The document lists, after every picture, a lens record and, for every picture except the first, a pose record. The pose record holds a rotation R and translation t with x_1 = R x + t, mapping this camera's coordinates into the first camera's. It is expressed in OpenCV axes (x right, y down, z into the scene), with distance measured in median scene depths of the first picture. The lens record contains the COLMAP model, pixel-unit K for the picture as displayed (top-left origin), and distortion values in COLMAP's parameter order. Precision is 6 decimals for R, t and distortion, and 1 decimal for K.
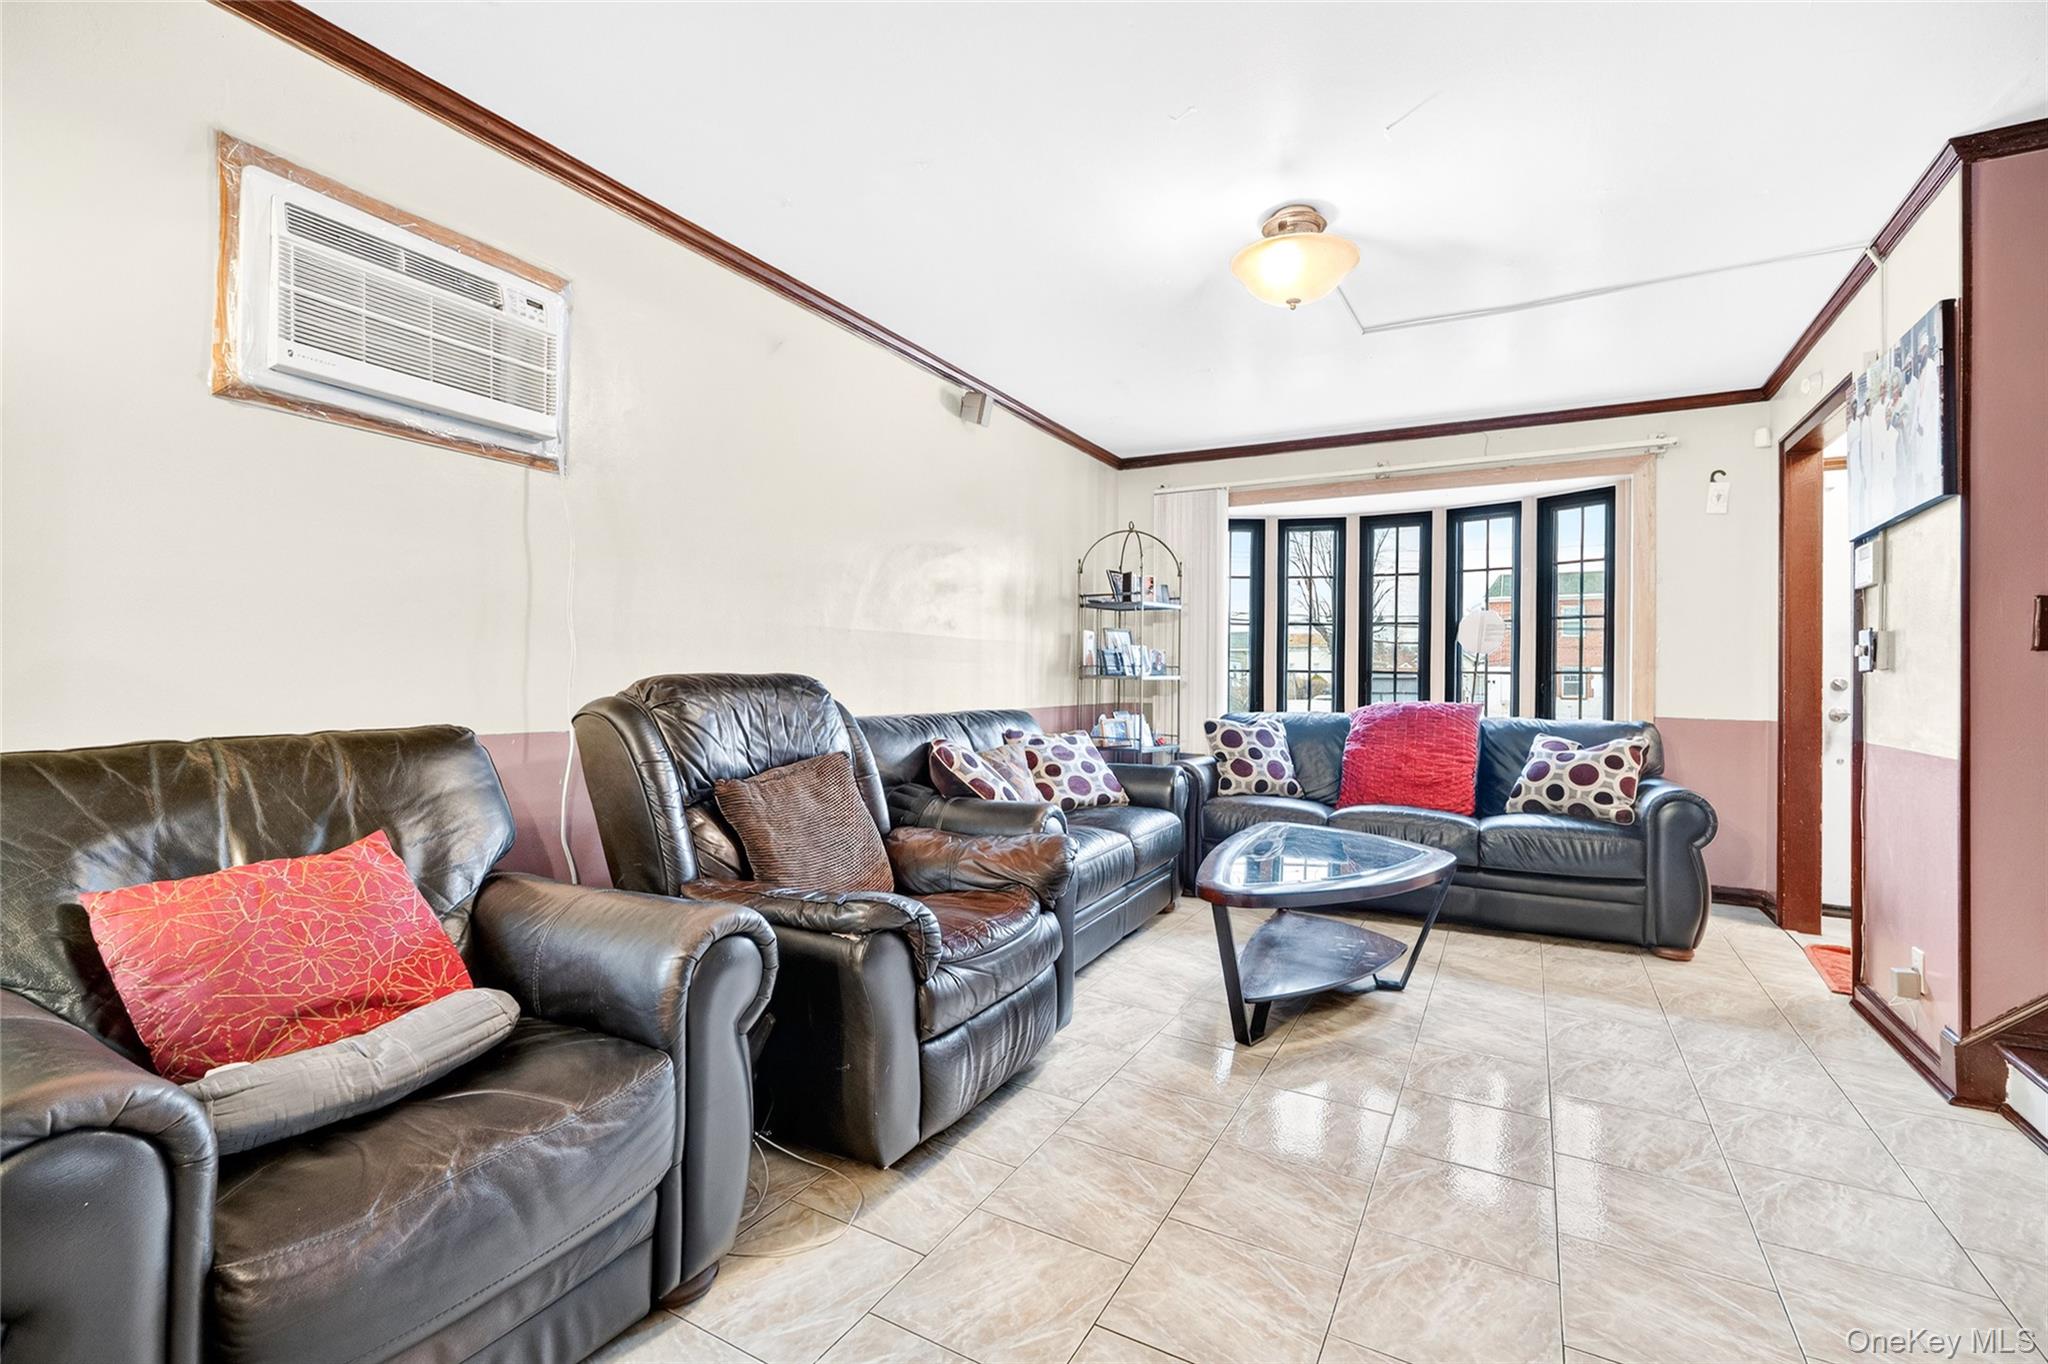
lens RADIAL K [[918.2, 0, 1021.1], [0, 918.2, 661.4], [0, 0, 1]] dist [-0.000142, -0.000294]
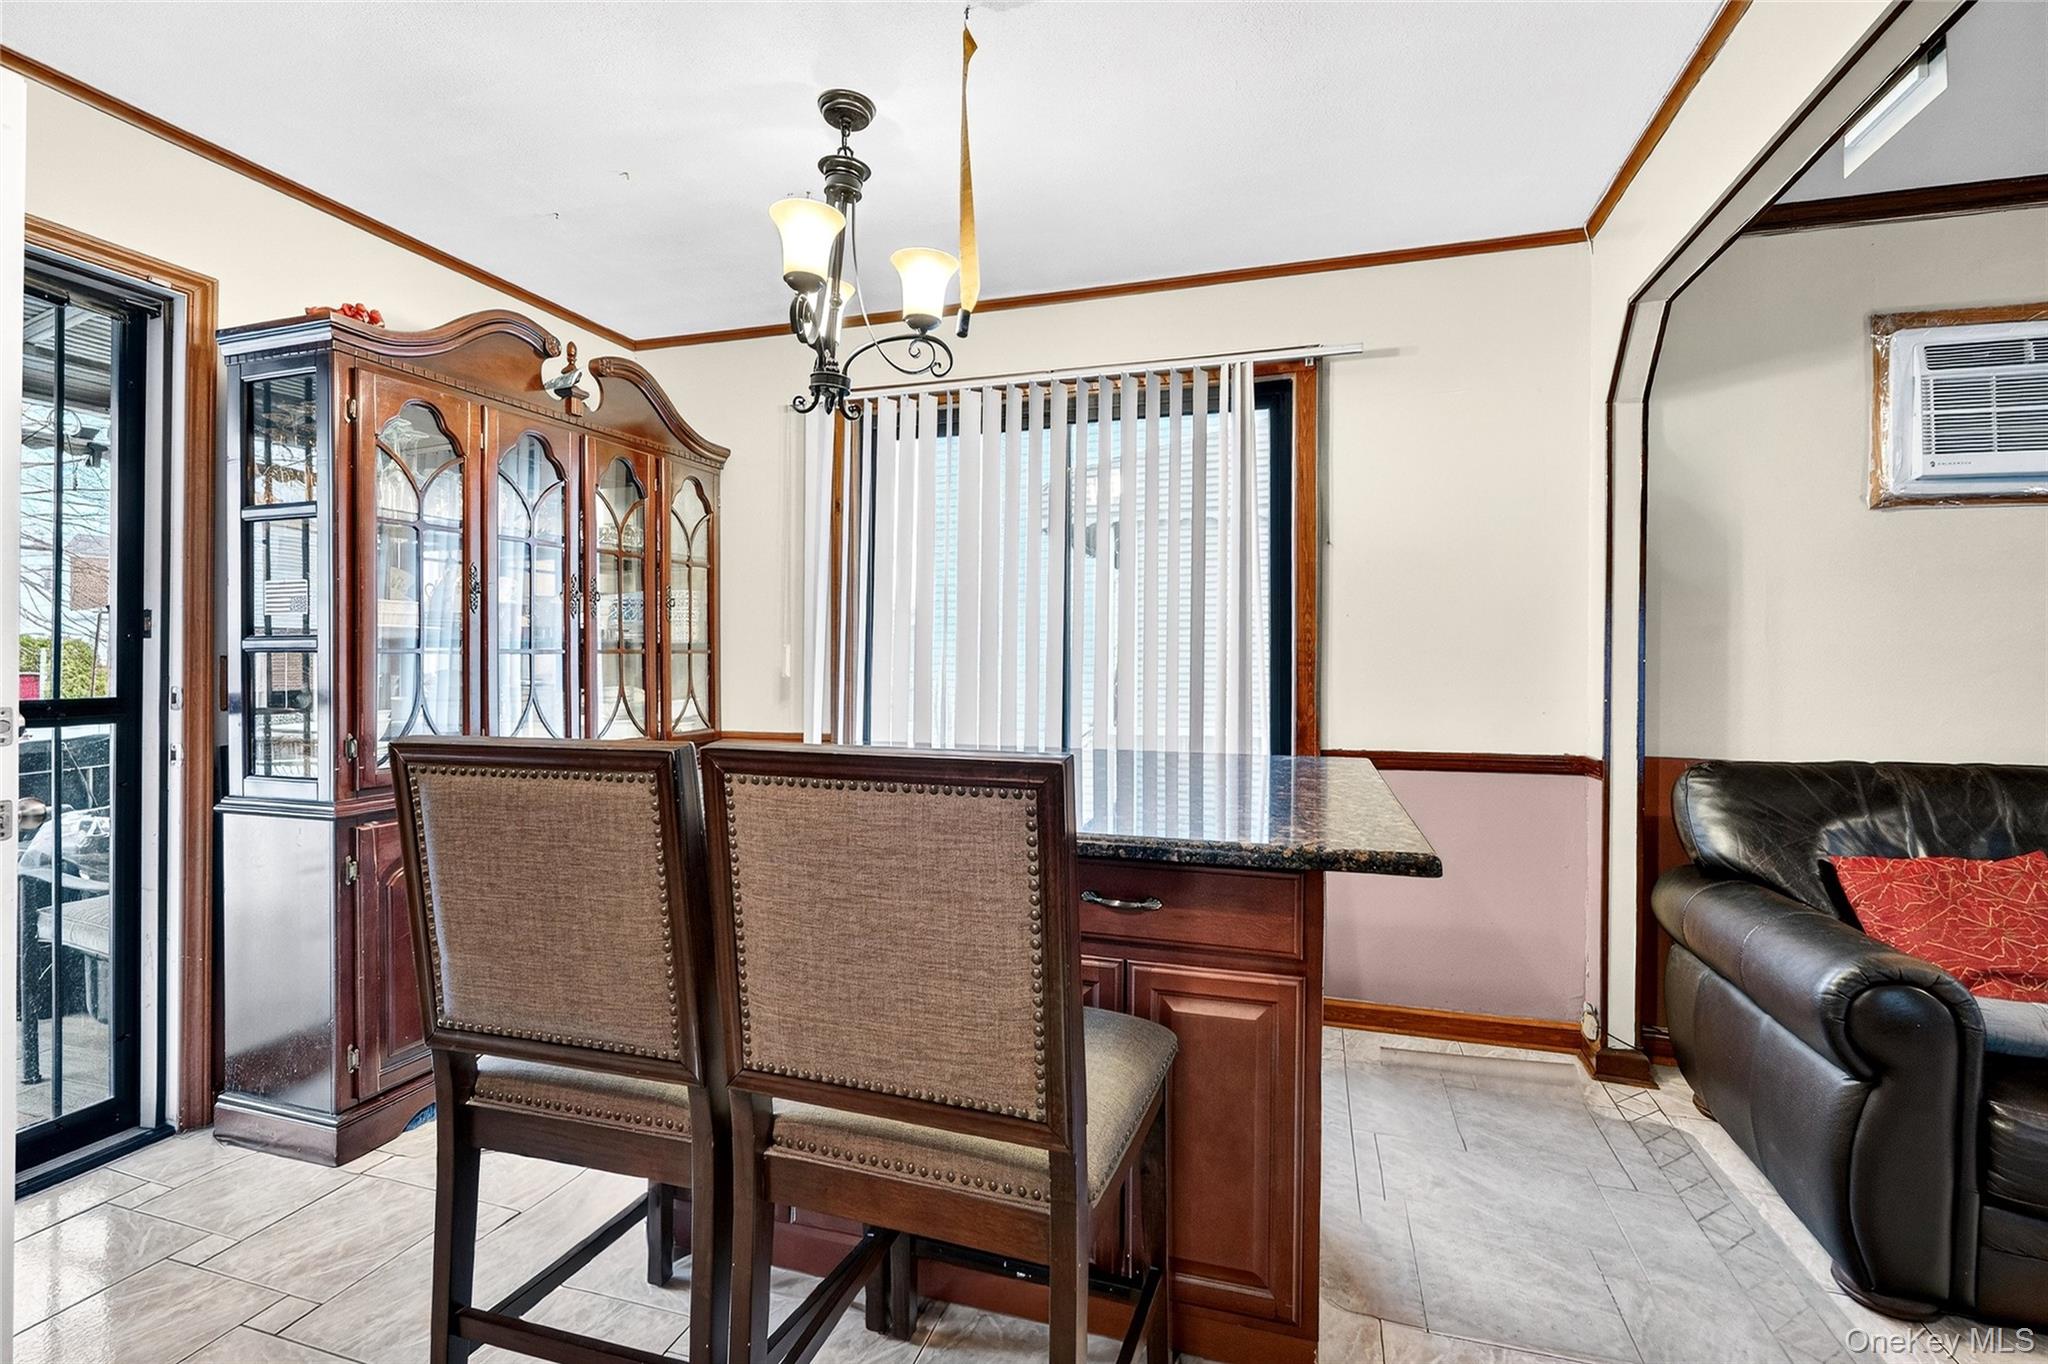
lens RADIAL K [[918.2, 0, 1033.8], [0, 918.2, 669.6], [0, 0, 1]] dist [-0.000142, -0.000294]
pose [[0.209515, -0.018420, -0.977632, 0.125062], [0.004199, 0.999830, -0.017938, -0.022809], [0.977796, -0.000347, 0.209557, -0.335845]]
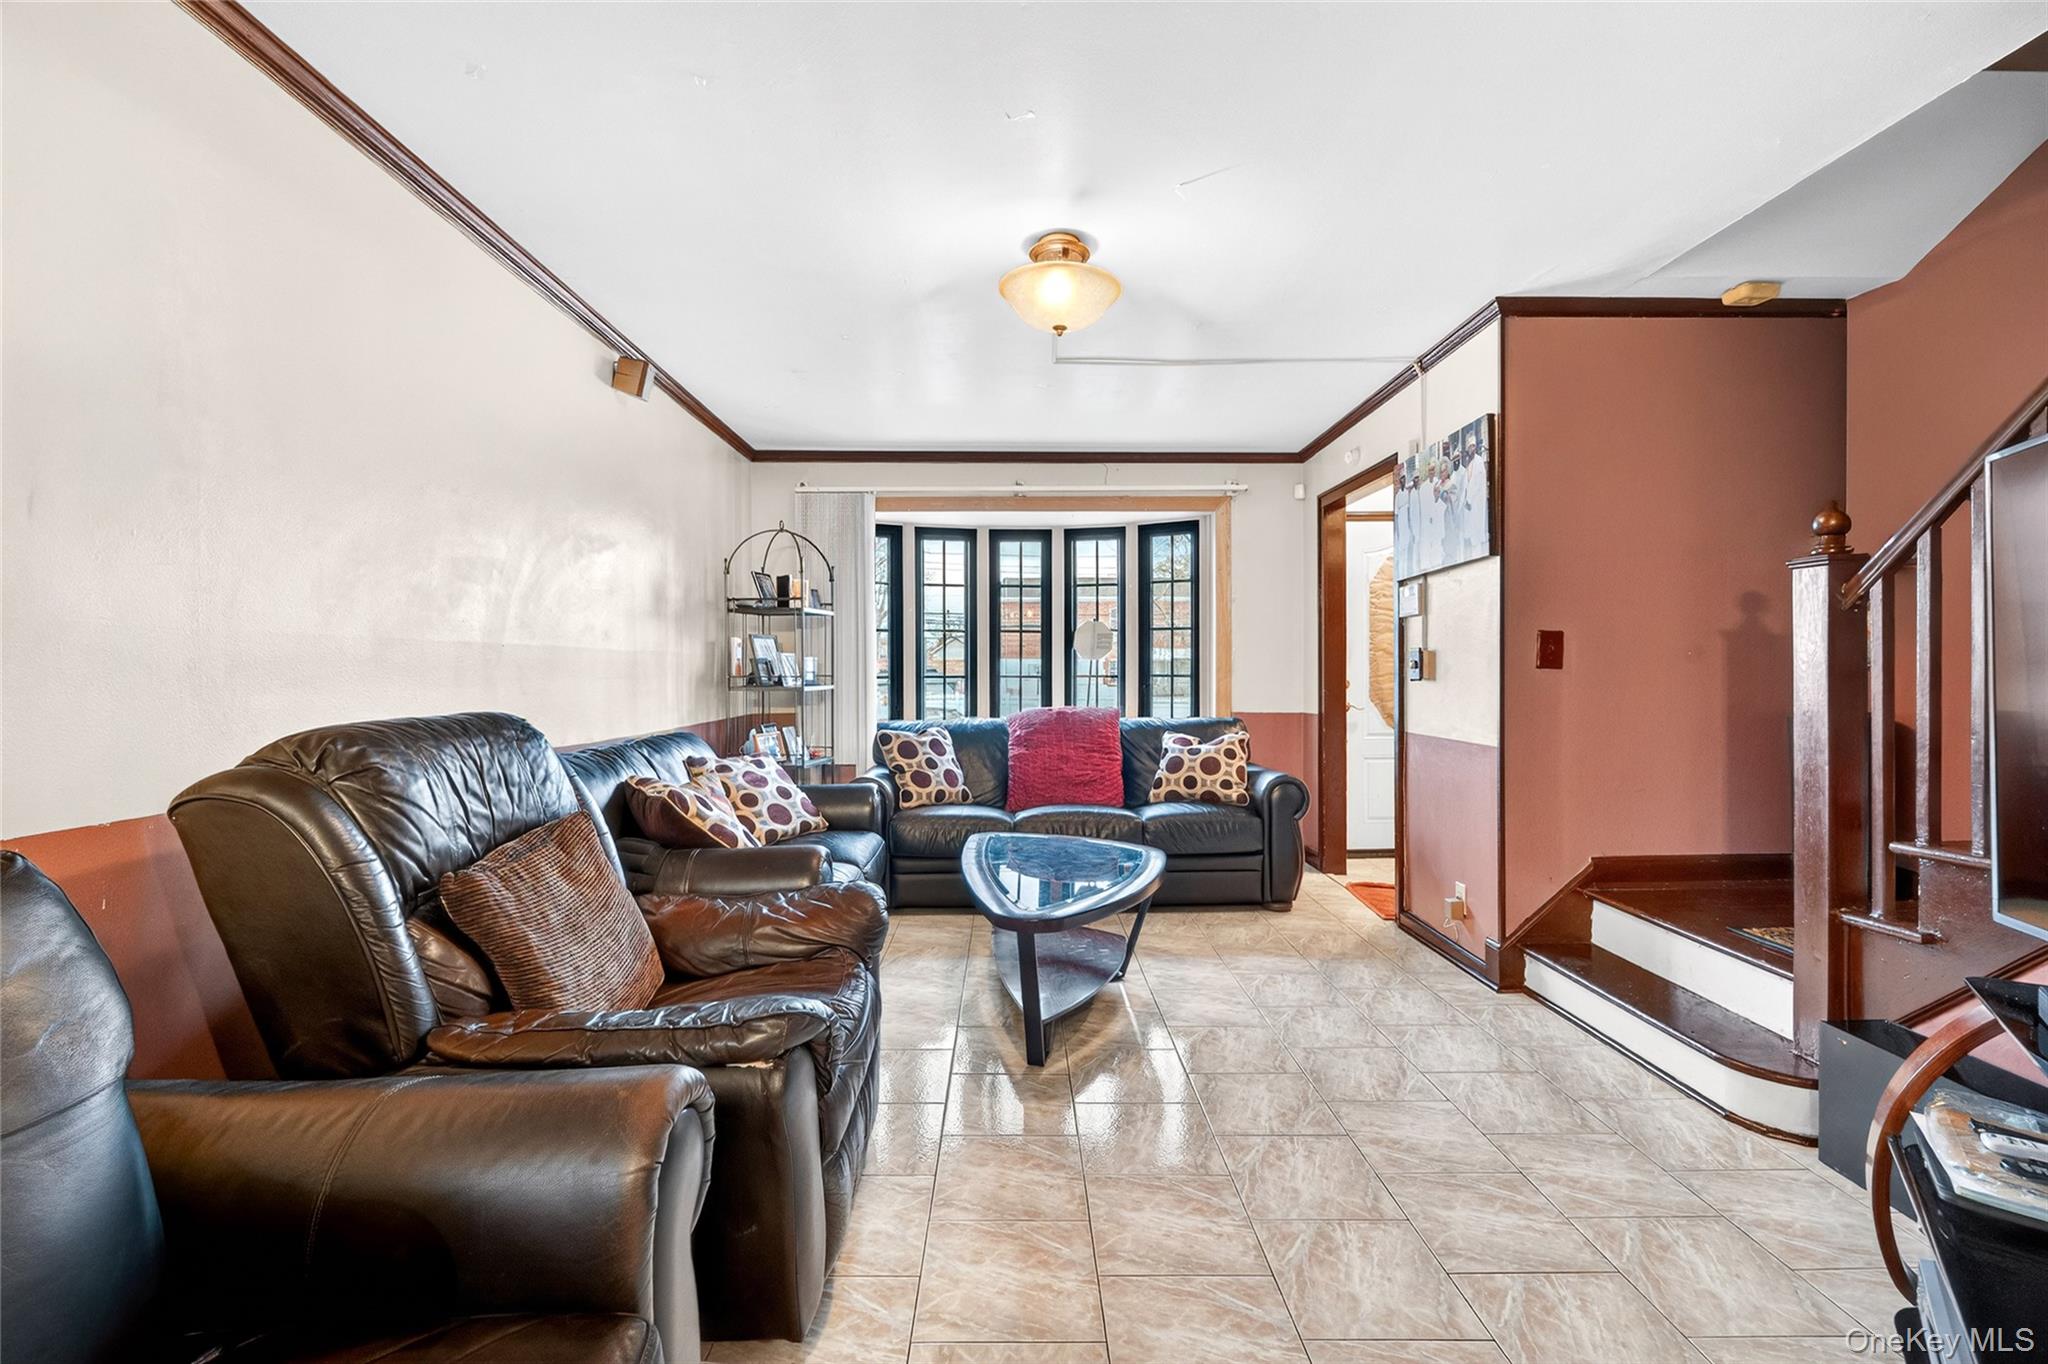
lens RADIAL K [[907.5, 0, 1032.4], [0, 907.5, 672.3], [0, 0, 1]] dist [-0.001484, 0.001433]
pose [[0.862501, -0.014671, 0.505842, -0.244633], [0.004403, 0.999759, 0.021489, -0.032866], [-0.506036, -0.016307, 0.862358, 0.145459]]
